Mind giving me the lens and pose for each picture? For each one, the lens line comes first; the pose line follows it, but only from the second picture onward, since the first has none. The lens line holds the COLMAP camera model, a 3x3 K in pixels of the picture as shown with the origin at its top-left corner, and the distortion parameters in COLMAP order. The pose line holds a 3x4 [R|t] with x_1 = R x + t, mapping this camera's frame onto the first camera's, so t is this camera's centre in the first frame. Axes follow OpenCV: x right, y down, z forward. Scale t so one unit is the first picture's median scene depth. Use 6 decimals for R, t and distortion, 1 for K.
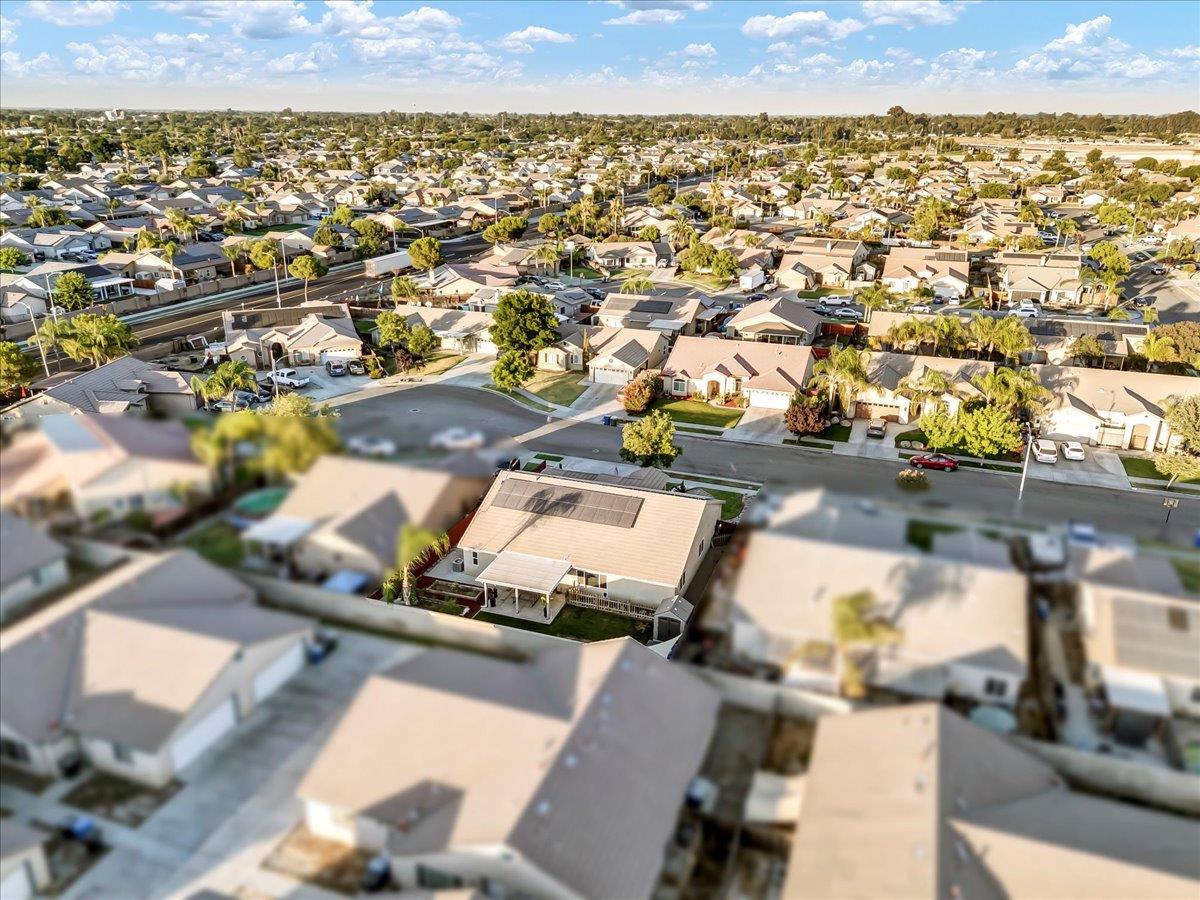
lens RADIAL K [[878.7, 0, 600.0], [0, 878.7, 450.0], [0, 0, 1]] dist [0.074833, -0.068963]
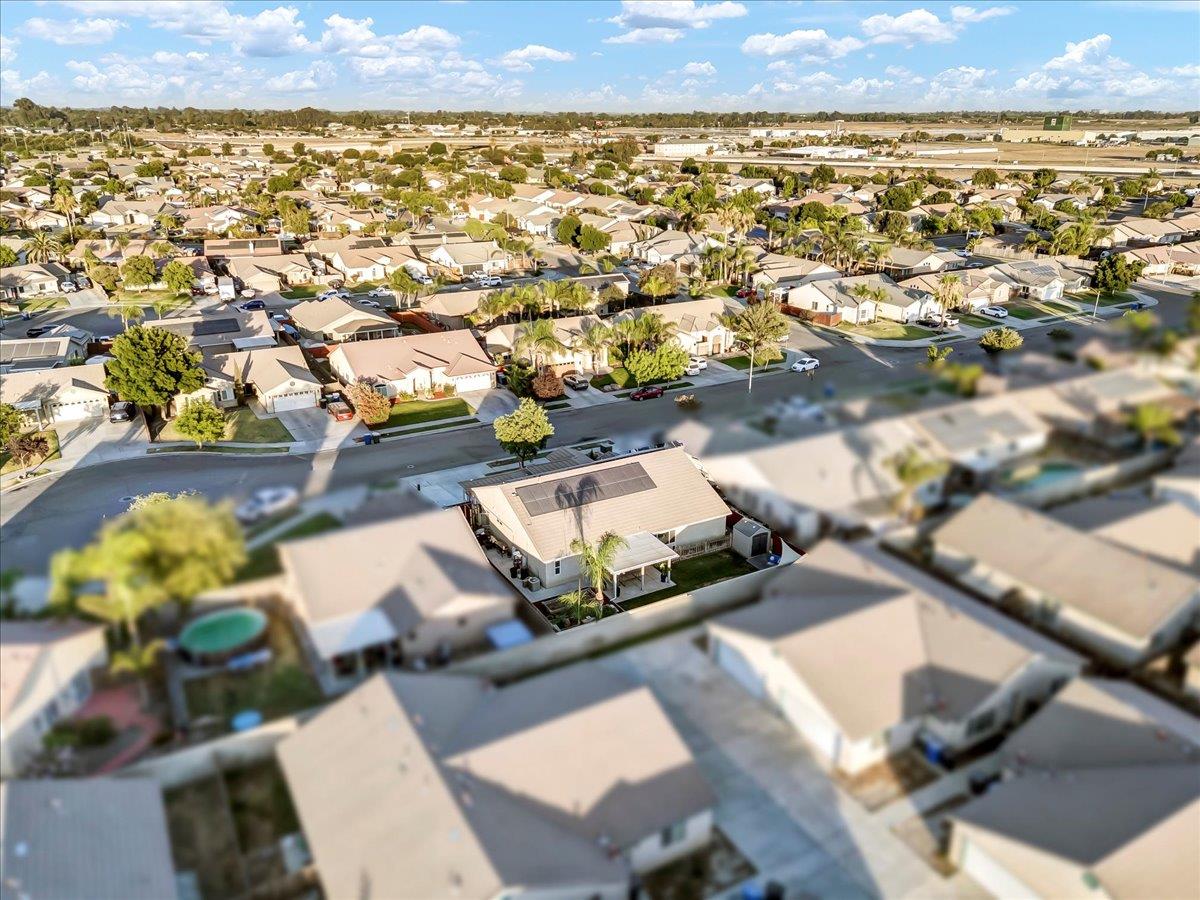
lens RADIAL K [[903.7, 0, 603.3], [0, 903.7, 445.9], [0, 0, 1]] dist [0.072628, -0.076797]
pose [[0.636319, -0.268903, 0.723041, -0.519299], [0.273975, 0.954952, 0.114038, -0.067743], [-0.721135, 0.125531, 0.681327, 0.179831]]
